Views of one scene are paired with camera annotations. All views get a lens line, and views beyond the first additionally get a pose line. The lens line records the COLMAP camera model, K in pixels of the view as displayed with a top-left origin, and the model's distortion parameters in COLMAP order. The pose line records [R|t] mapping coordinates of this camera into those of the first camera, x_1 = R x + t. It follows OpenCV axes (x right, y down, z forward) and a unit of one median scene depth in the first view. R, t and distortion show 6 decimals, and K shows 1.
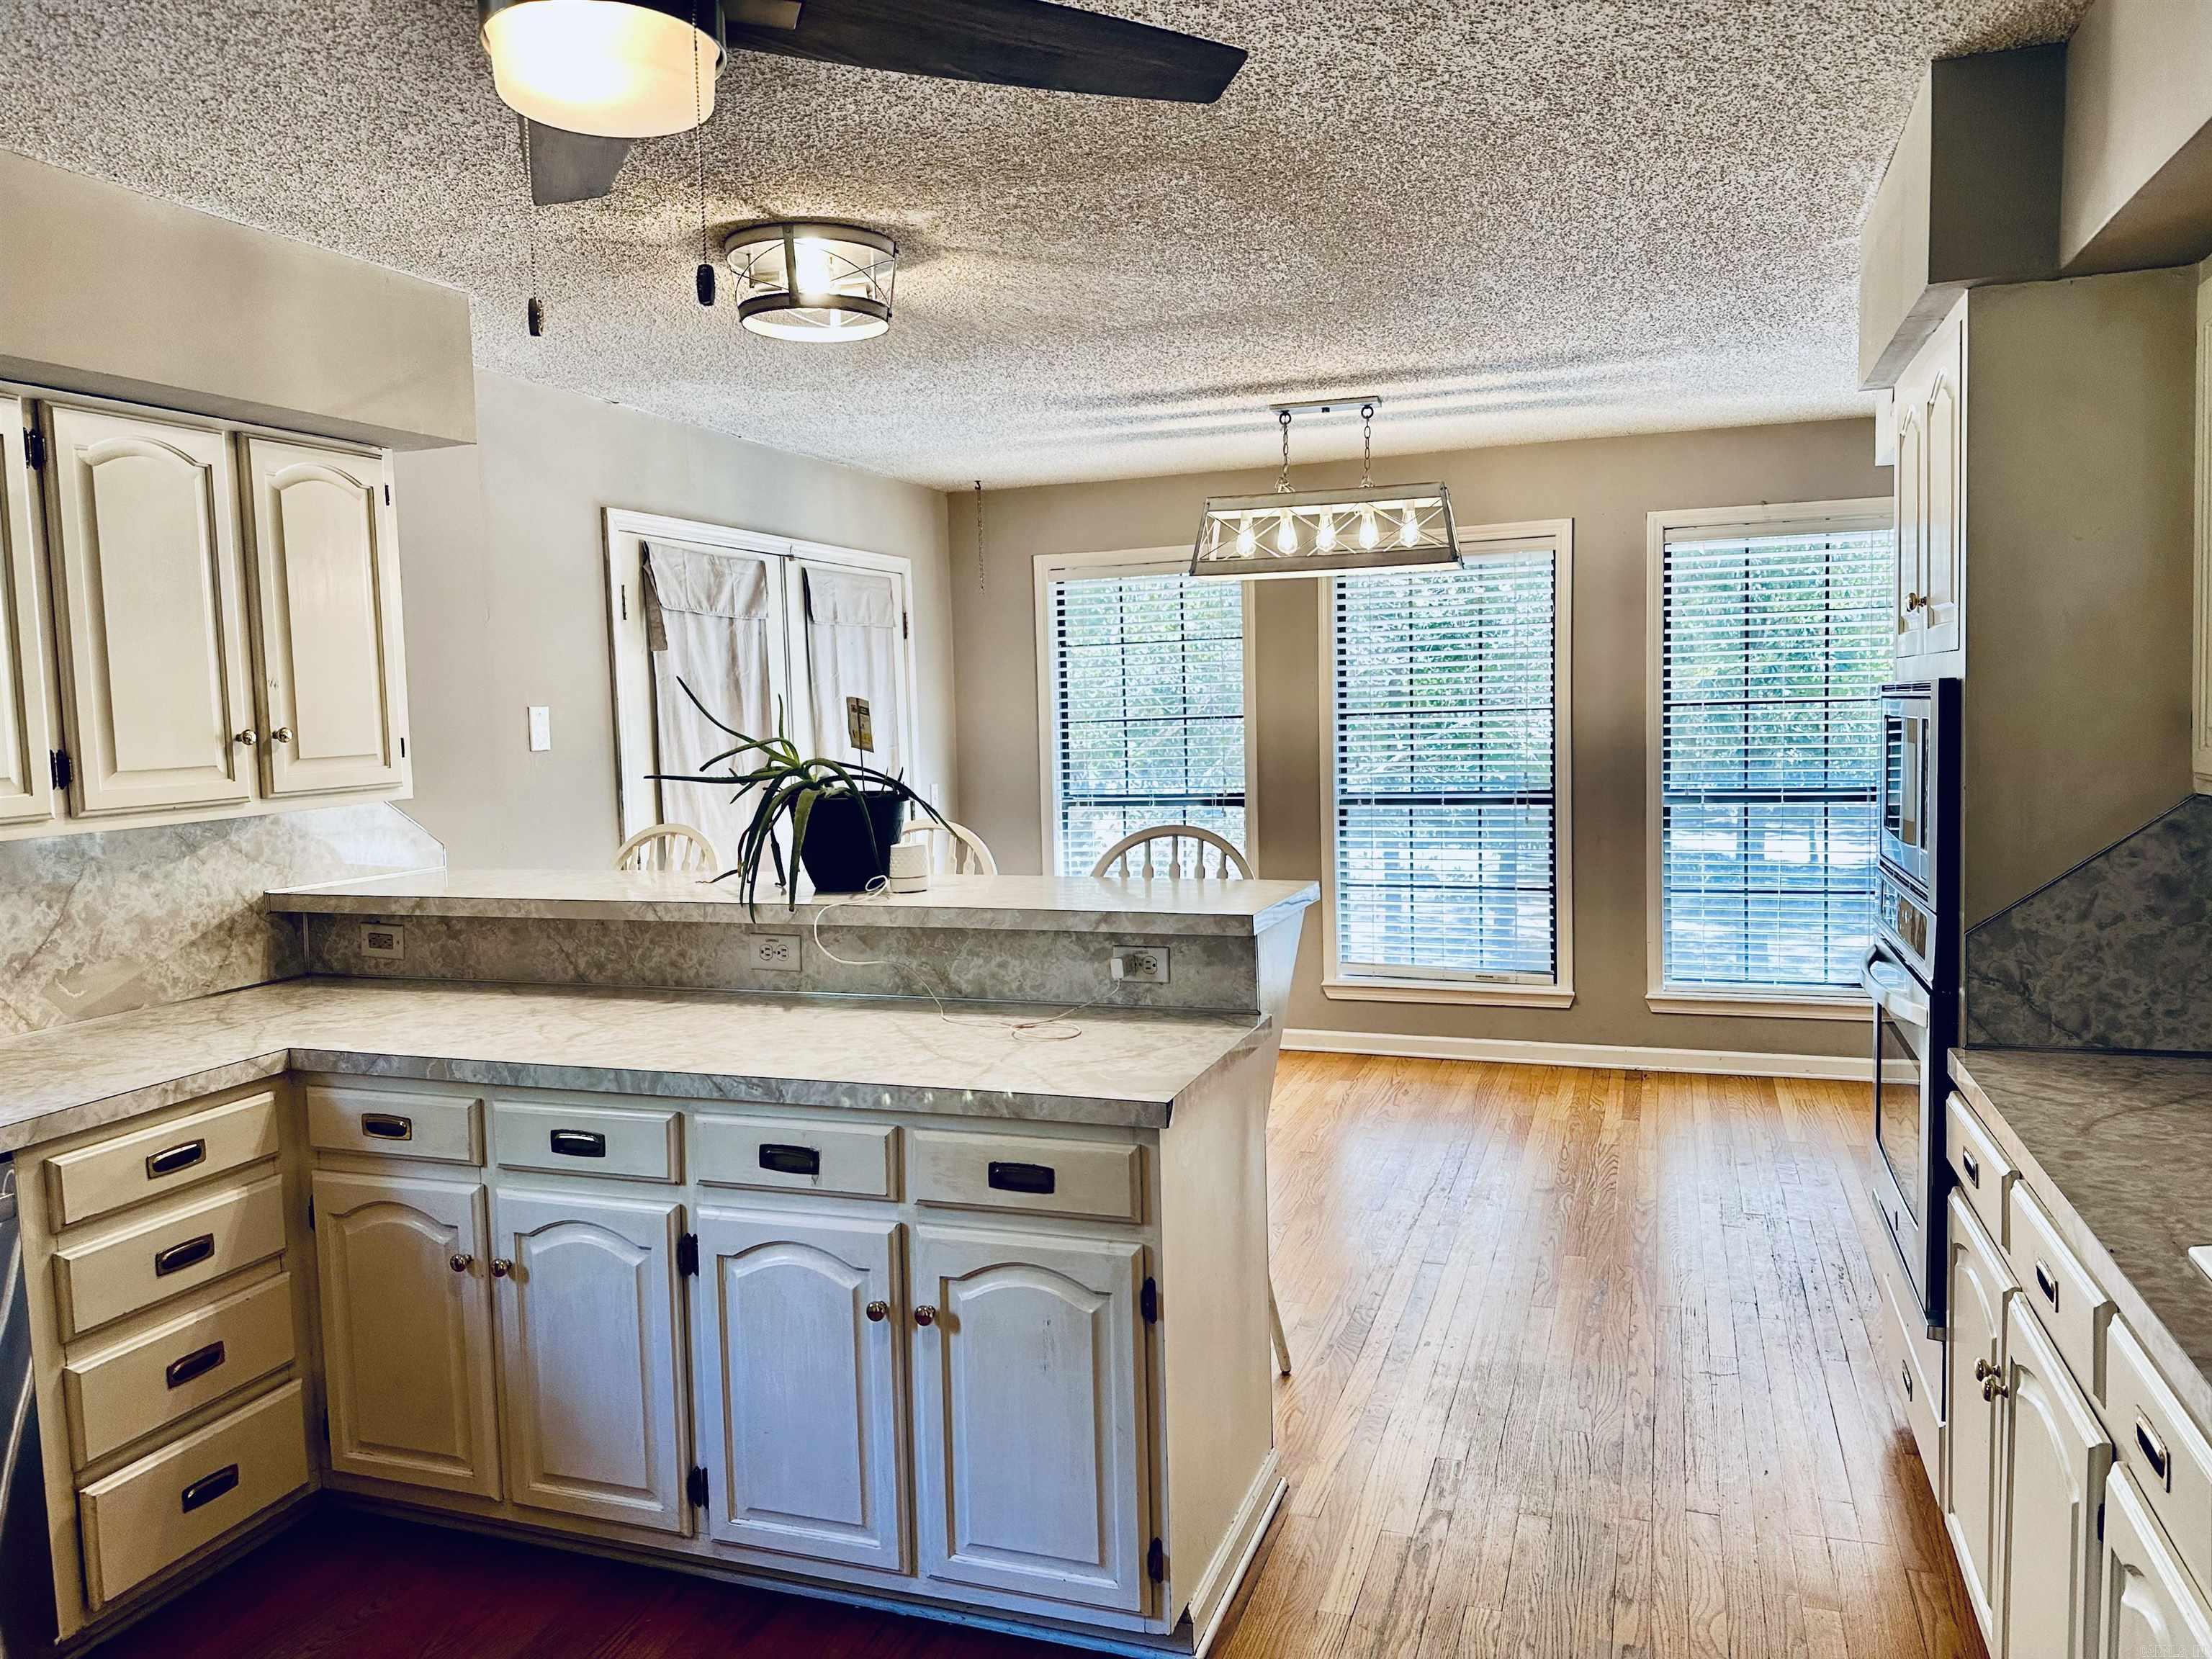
lens RADIAL K [[1545.1, 0, 1109.4], [0, 1545.1, 825.6], [0, 0, 1]] dist [0.066331, -0.073040]
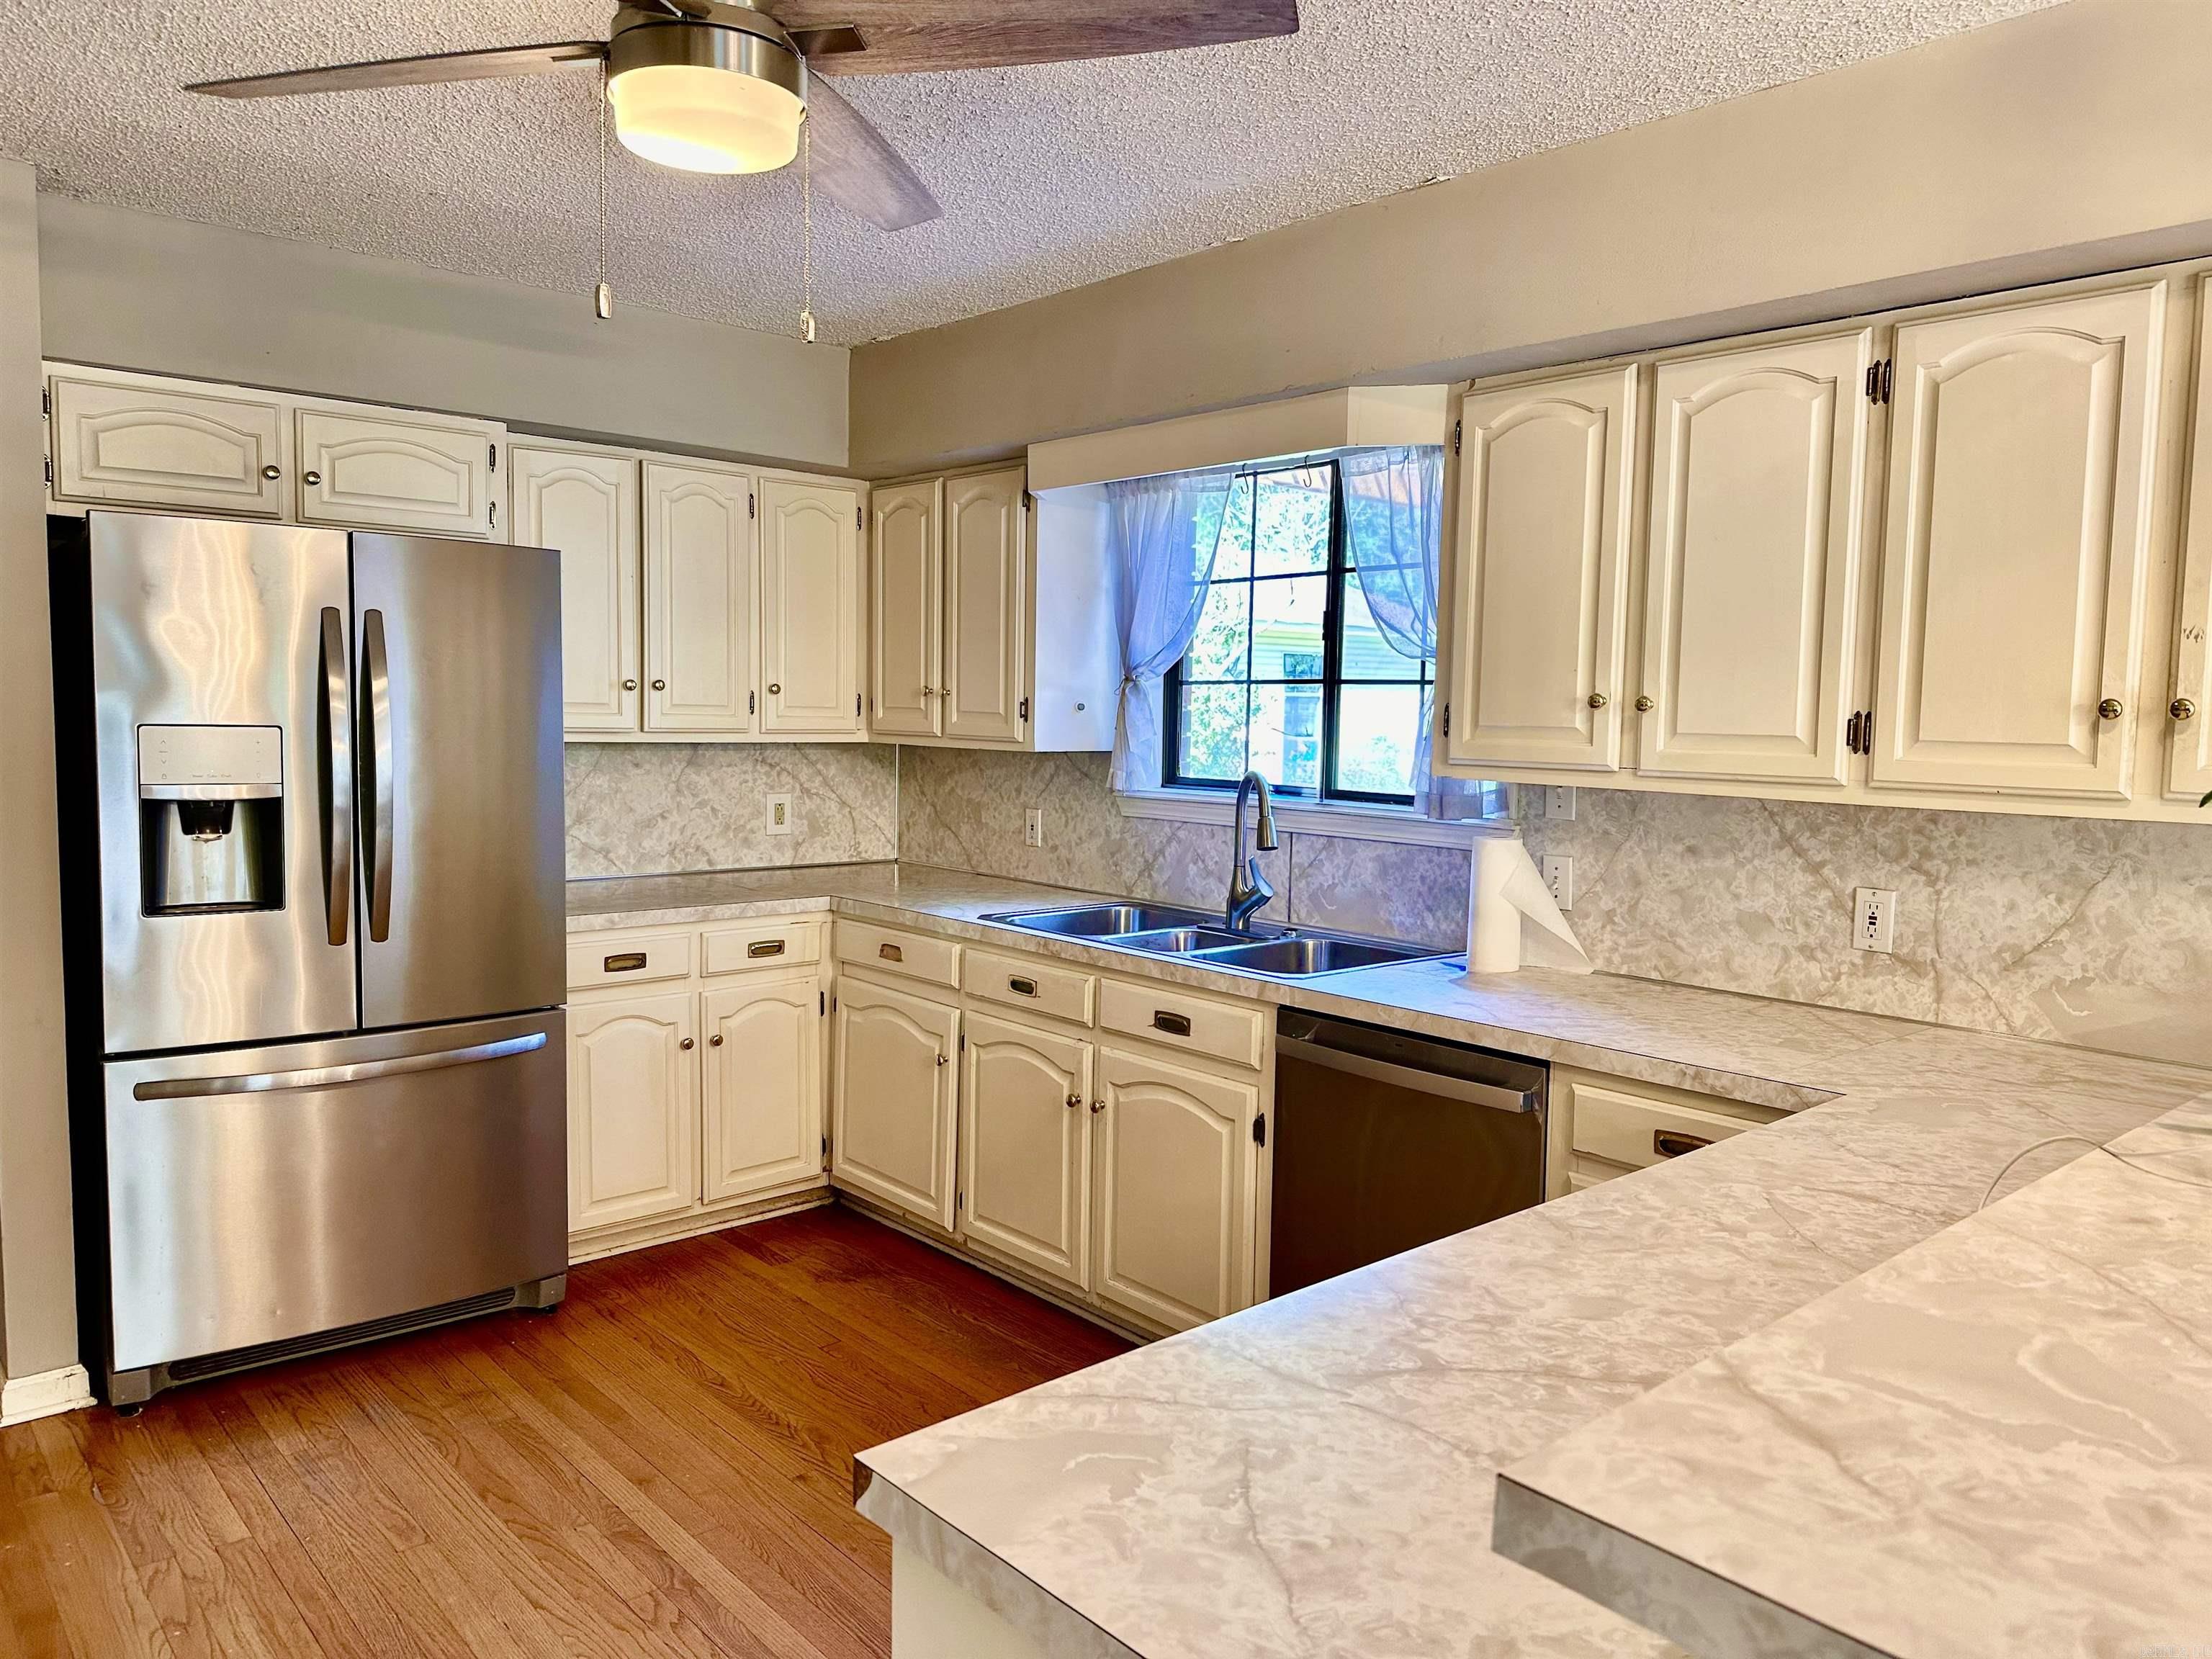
lens RADIAL K [[1545.1, 0, 1110.1], [0, 1545.1, 823.8], [0, 0, 1]] dist [0.066331, -0.073040]
pose [[-0.473874, 0.095005, -0.875453, 0.309307], [-0.076042, 0.986035, 0.148166, -0.076745], [0.877303, 0.136783, -0.460032, 0.933391]]
